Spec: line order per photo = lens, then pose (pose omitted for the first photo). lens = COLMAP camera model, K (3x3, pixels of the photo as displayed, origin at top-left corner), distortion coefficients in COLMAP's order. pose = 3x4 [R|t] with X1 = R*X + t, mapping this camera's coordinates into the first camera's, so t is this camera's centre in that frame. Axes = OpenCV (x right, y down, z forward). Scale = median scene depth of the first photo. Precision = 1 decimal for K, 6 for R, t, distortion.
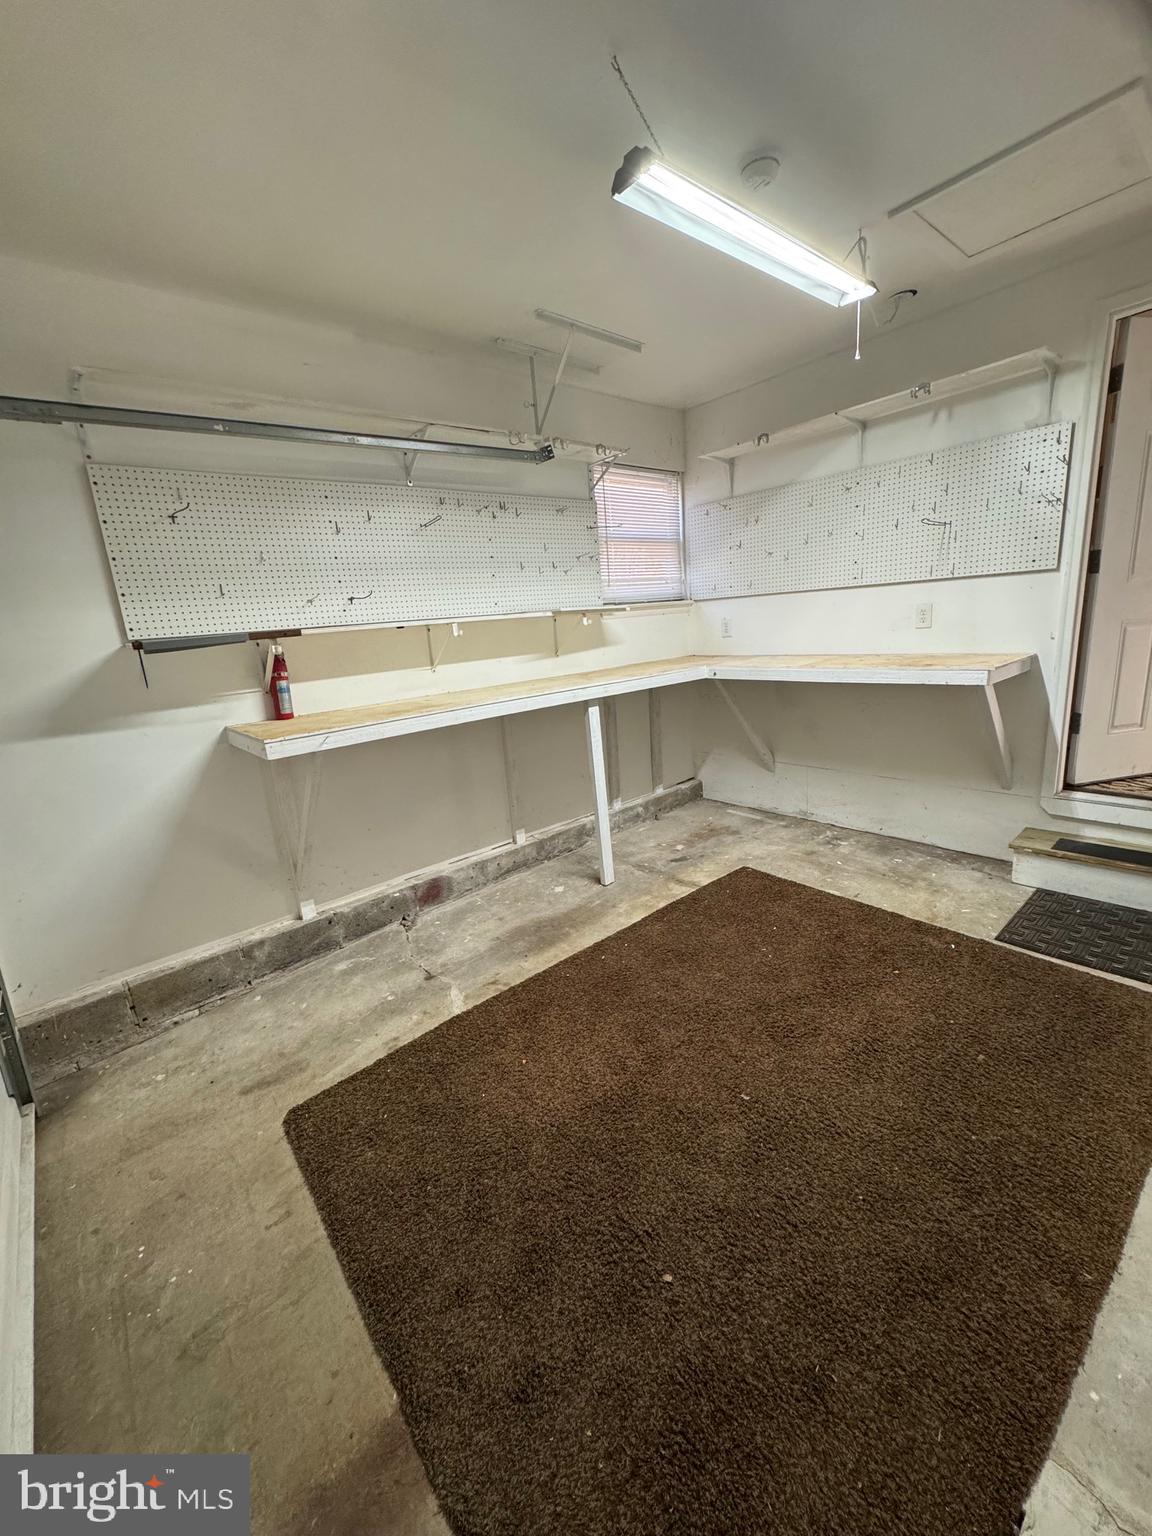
lens RADIAL K [[606.7, 0, 576.0], [0, 606.7, 768.0], [0, 0, 1]] dist [0.000710, 0.000067]
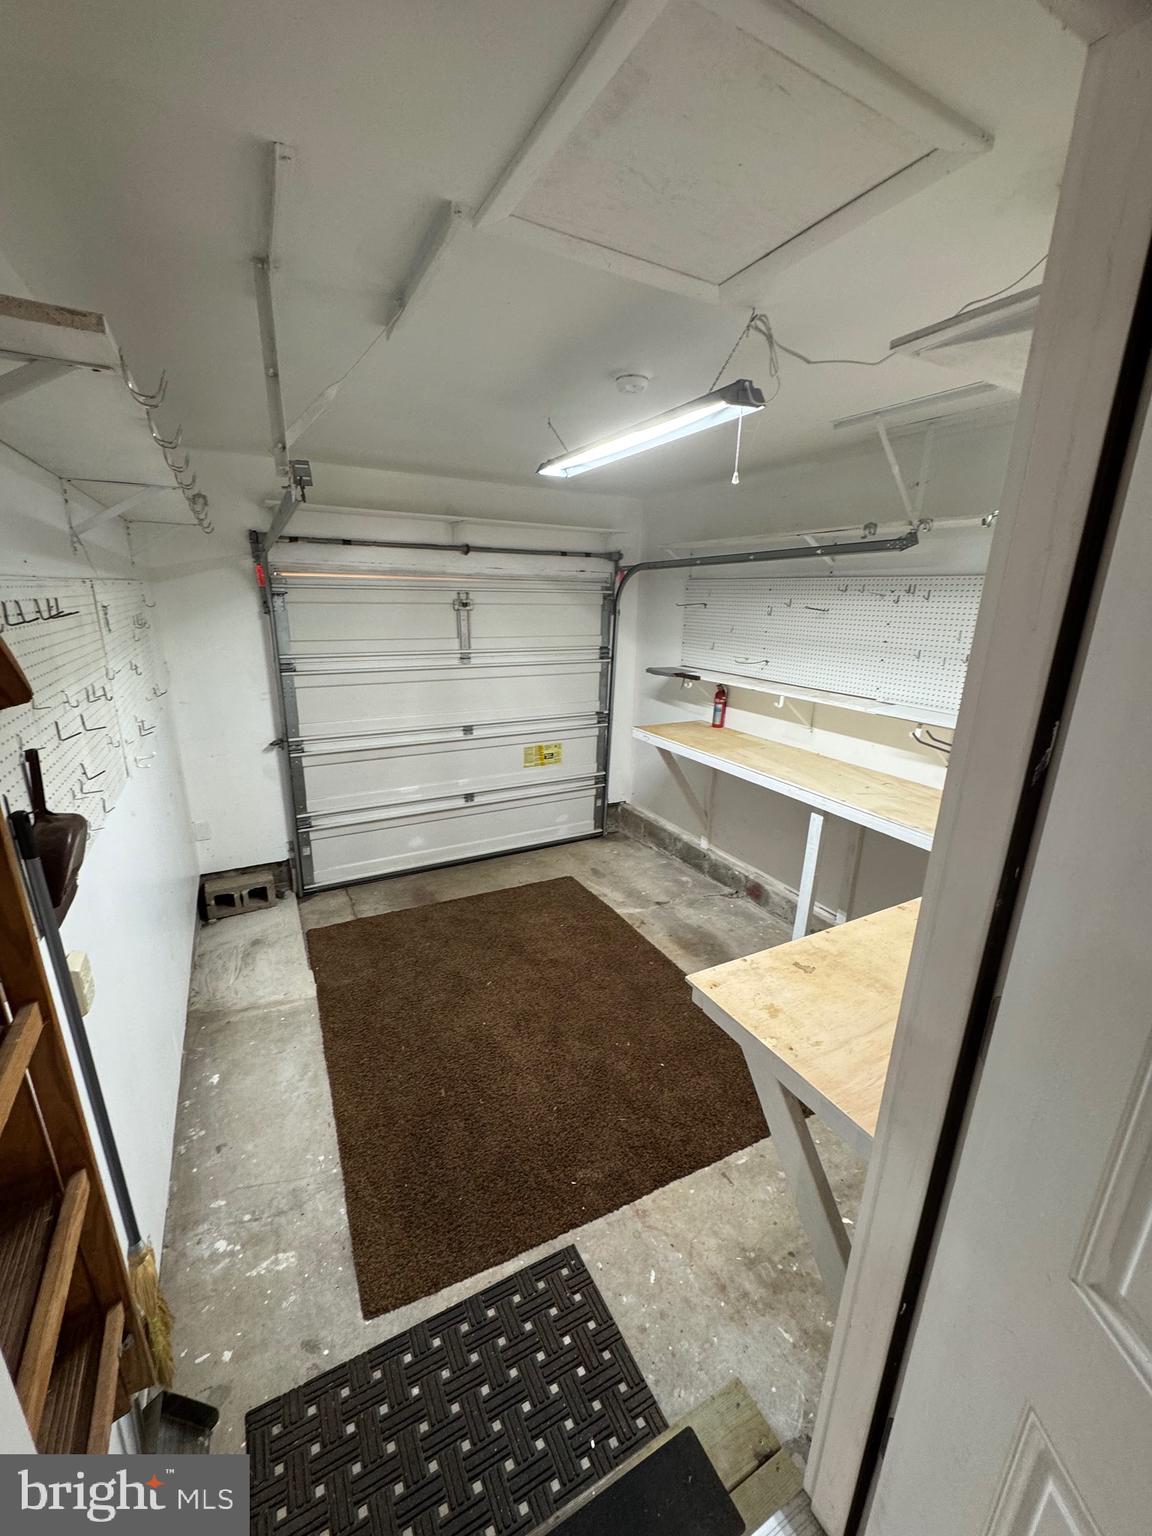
lens RADIAL K [[614.5, 0, 579.2], [0, 614.5, 770.1], [0, 0, 1]] dist [-0.010144, 0.003133]
pose [[-0.209500, 0.341014, -0.916417, 1.095094], [-0.241844, 0.890025, 0.386480, -0.504194], [0.947429, 0.302598, -0.103988, 0.834851]]
